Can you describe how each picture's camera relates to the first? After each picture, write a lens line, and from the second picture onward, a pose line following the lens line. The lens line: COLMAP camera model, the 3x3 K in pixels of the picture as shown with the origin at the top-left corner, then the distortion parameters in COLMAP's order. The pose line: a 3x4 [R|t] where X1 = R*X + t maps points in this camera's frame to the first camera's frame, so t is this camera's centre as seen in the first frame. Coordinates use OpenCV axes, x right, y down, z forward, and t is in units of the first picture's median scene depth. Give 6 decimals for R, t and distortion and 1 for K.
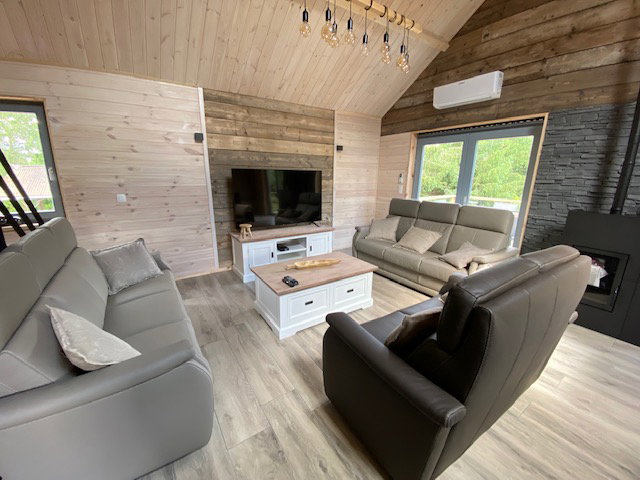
lens RADIAL K [[252.4, 0, 318.2], [0, 252.4, 244.1], [0, 0, 1]] dist [0.000403, -0.014156]
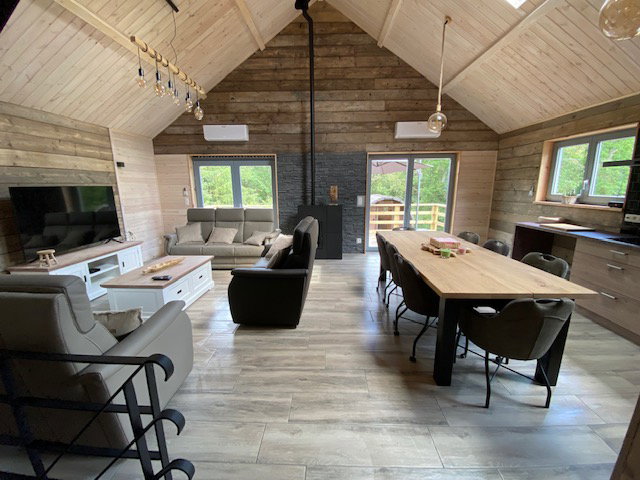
lens RADIAL K [[257.6, 0, 320.0], [0, 257.6, 240.0], [0, 0, 1]] dist [-0.060843, -0.000274]
pose [[0.568525, -0.165467, 0.805853, -0.355168], [0.217086, 0.975018, 0.047049, 0.045728], [-0.793507, 0.148191, 0.590243, -0.188527]]
